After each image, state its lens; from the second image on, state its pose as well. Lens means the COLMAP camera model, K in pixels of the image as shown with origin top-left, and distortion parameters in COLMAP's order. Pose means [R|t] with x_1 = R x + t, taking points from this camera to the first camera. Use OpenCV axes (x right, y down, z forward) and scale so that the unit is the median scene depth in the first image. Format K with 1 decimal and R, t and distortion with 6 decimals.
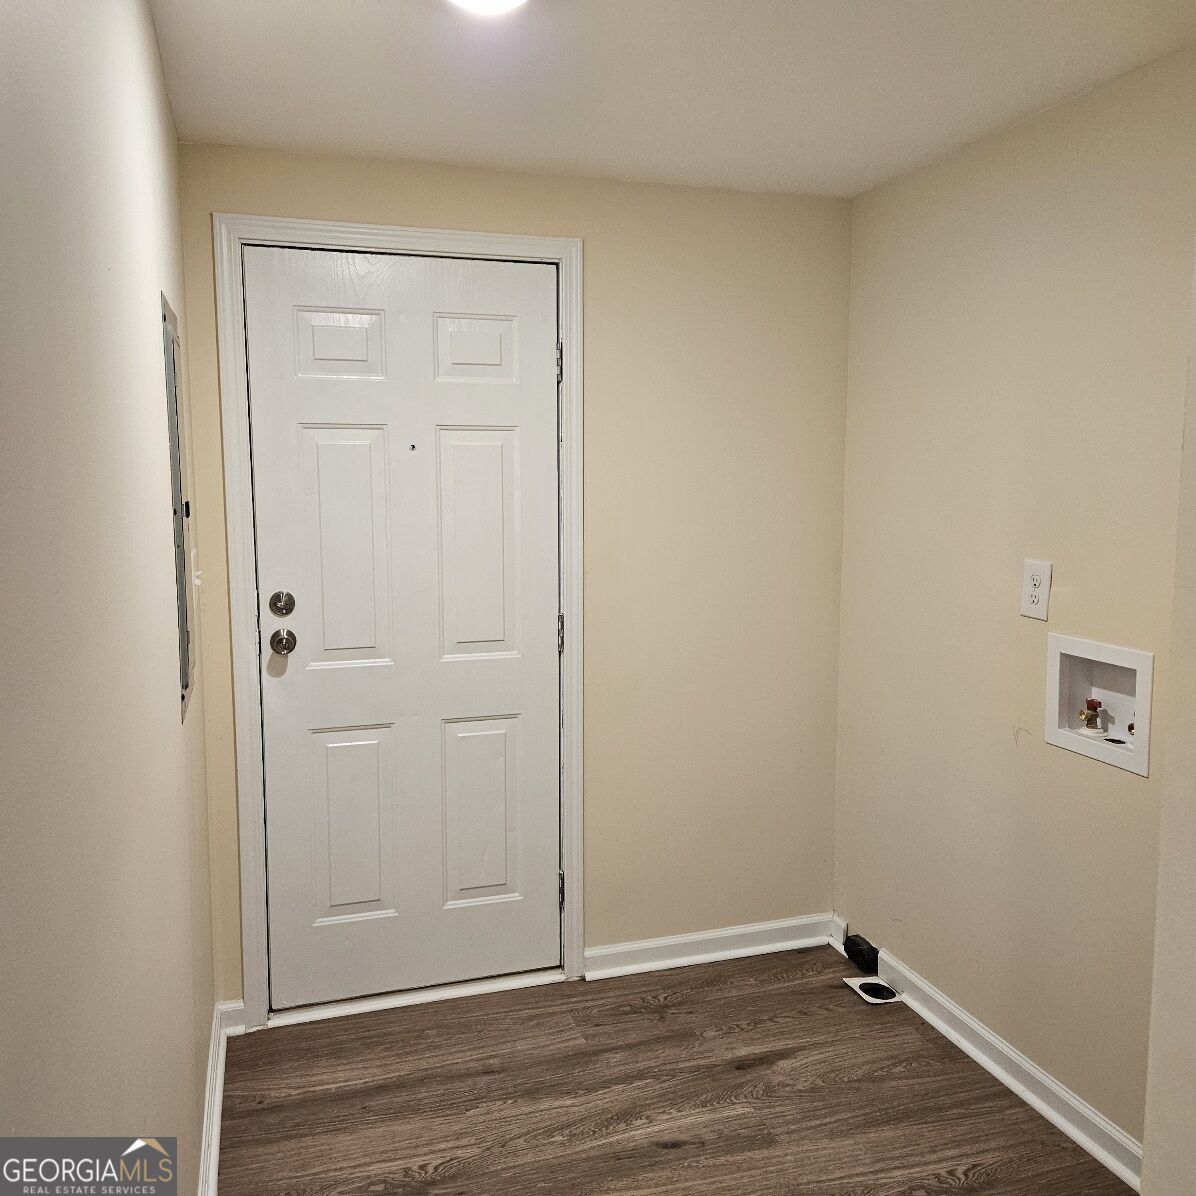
lens RADIAL K [[1067.4, 0, 601.5], [0, 1067.4, 599.7], [0, 0, 1]] dist [0.078958, -0.067579]
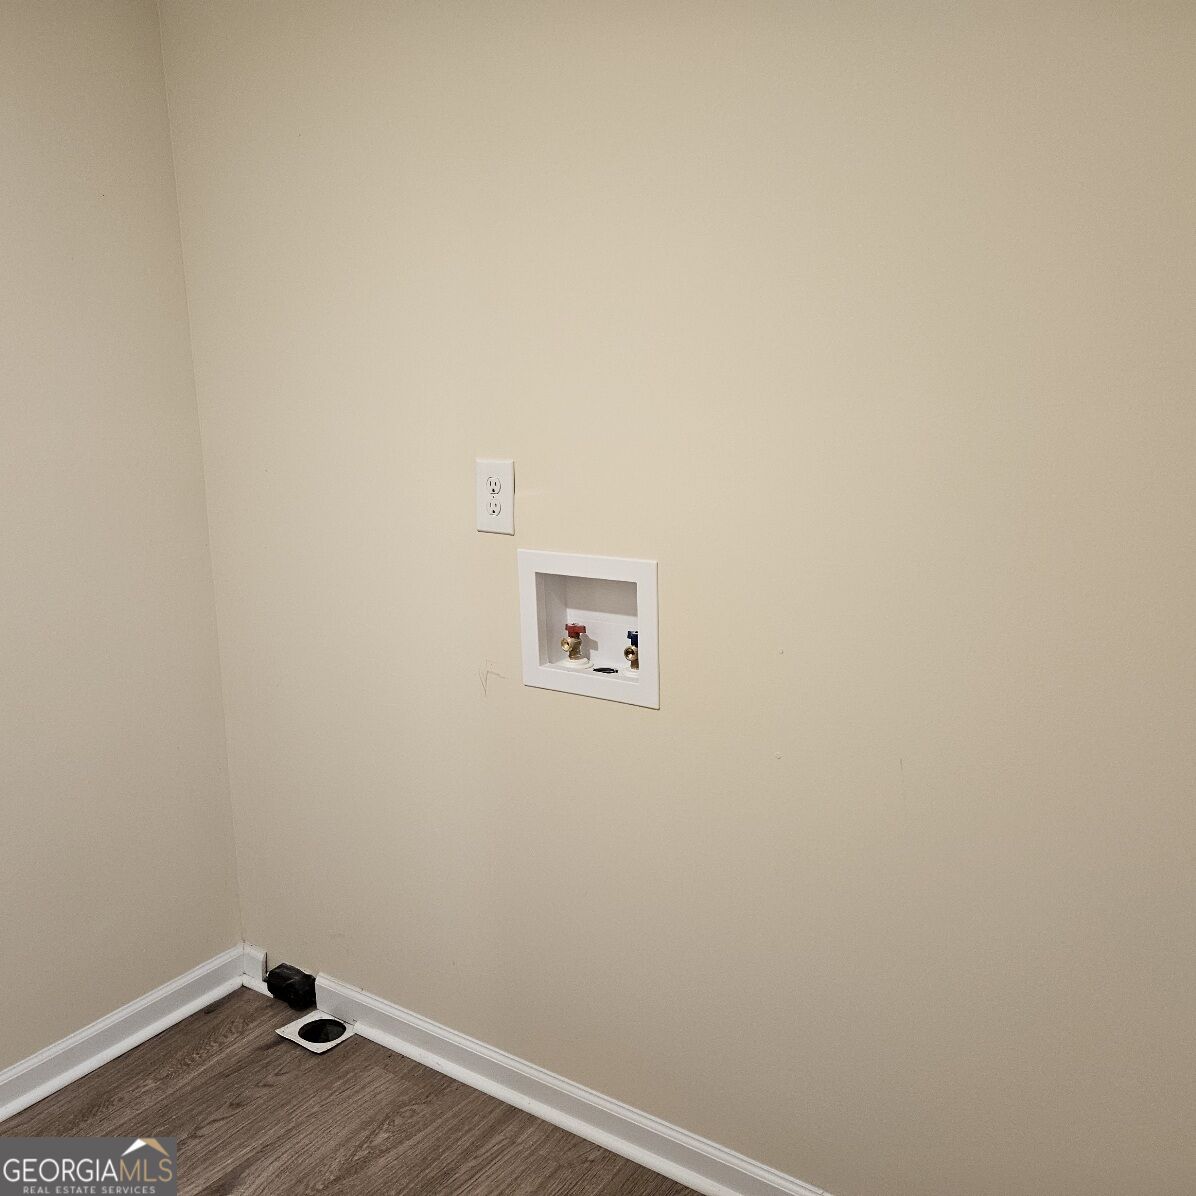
lens RADIAL K [[1067.4, 0, 601.5], [0, 1067.4, 599.7], [0, 0, 1]] dist [0.078958, -0.067579]
pose [[0.796818, -0.128758, 0.590341, -0.005454], [0.090467, 0.991441, 0.094131, -0.000802], [-0.597408, -0.021599, 0.801646, 0.308979]]
